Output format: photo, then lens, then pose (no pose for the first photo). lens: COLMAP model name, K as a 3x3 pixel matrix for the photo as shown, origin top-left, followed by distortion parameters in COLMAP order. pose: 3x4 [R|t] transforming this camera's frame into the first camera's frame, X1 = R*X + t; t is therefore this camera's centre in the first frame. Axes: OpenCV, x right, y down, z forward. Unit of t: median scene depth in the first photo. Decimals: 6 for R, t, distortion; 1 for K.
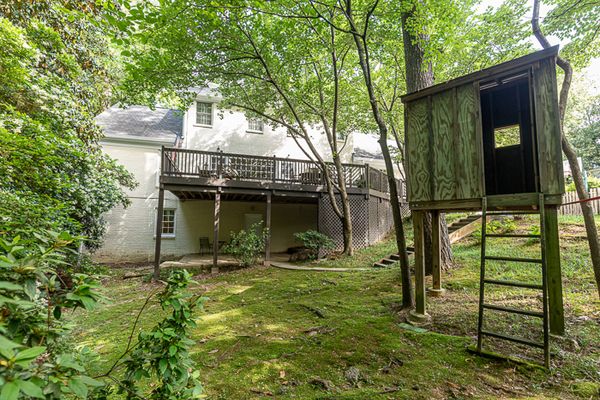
lens RADIAL K [[268.2, 0, 300.1], [0, 268.2, 203.5], [0, 0, 1]] dist [0.005256, -0.000300]
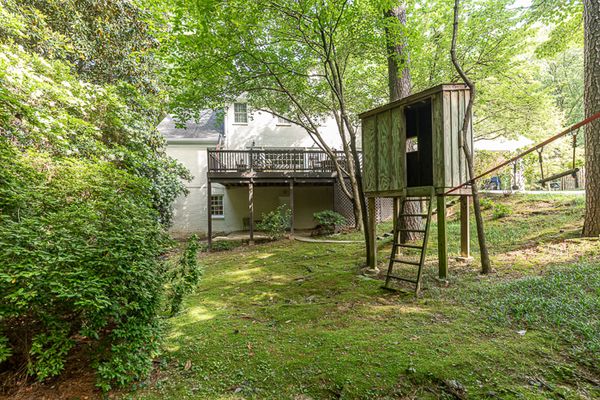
lens RADIAL K [[268.2, 0, 300.1], [0, 268.2, 203.5], [0, 0, 1]] dist [0.005256, -0.000300]
pose [[0.982408, -0.029739, -0.184365, 0.151924], [0.045137, 0.995781, 0.079893, -0.033054], [0.181211, -0.086809, 0.979605, -0.203133]]
